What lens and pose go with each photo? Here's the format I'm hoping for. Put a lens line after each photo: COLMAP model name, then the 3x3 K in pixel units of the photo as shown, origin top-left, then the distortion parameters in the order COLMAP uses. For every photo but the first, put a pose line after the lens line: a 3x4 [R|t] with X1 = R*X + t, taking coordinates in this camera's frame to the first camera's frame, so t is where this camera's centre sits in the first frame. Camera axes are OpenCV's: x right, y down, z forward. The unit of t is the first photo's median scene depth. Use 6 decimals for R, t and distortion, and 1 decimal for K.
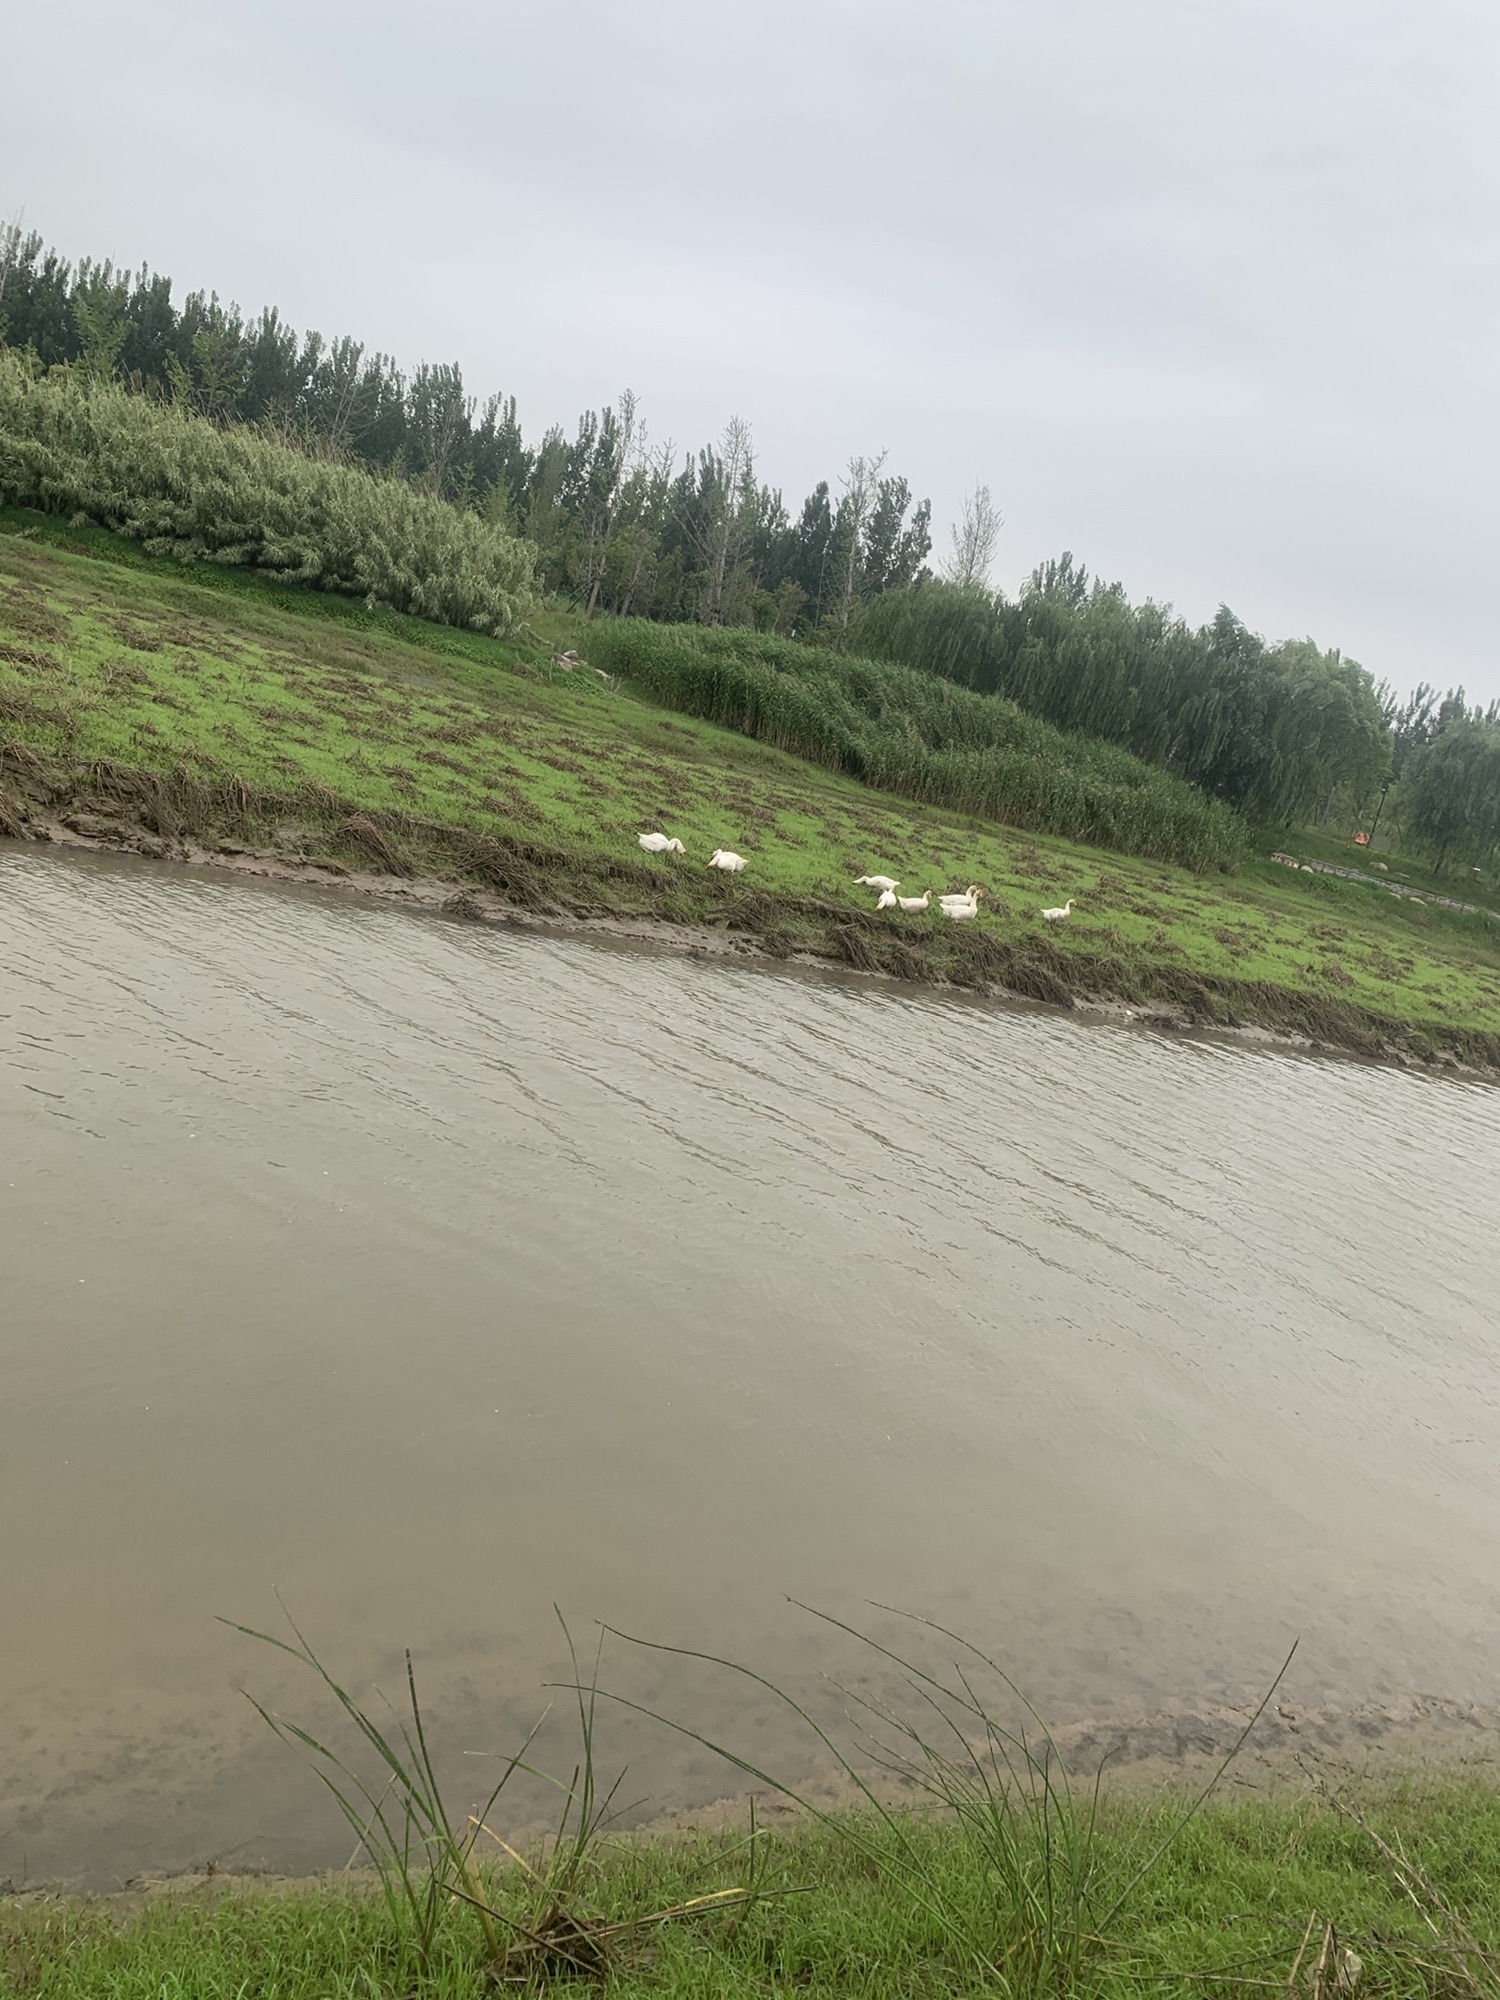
lens RADIAL K [[1613.1, 0, 787.4], [0, 1613.1, 1027.3], [0, 0, 1]] dist [0.182502, -0.482258]
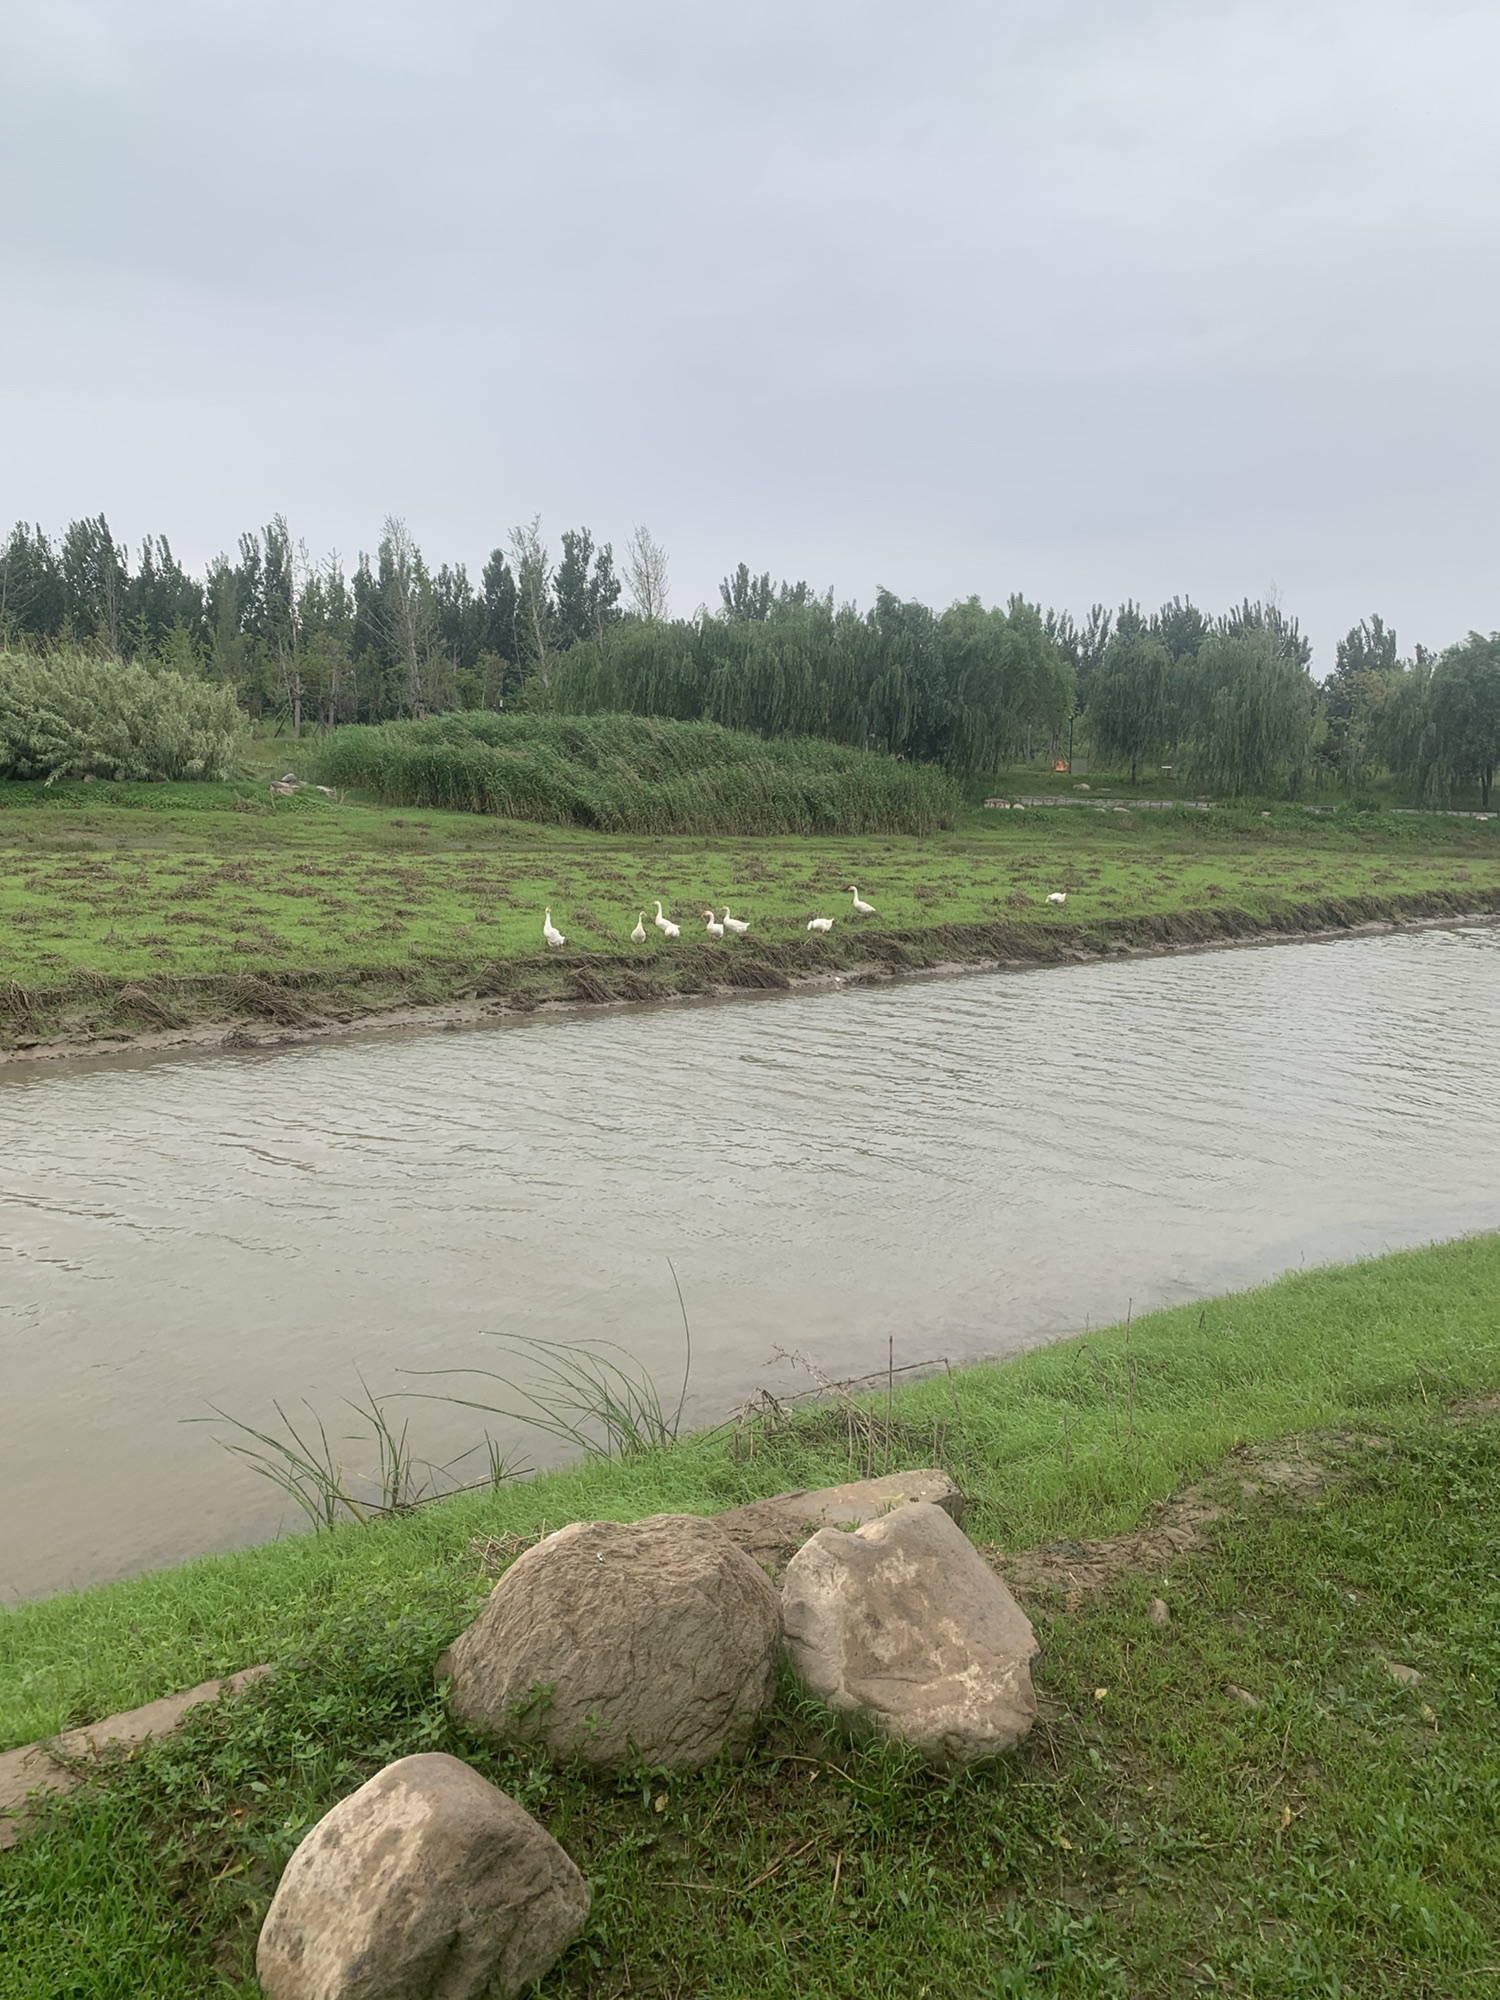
lens RADIAL K [[1613.1, 0, 787.4], [0, 1613.1, 1027.3], [0, 0, 1]] dist [0.182502, -0.482258]
pose [[0.958888, -0.260956, 0.111512, 0.025766], [0.262682, 0.964882, -0.000816, 0.011371], [-0.107383, 0.030074, 0.993763, -0.109699]]
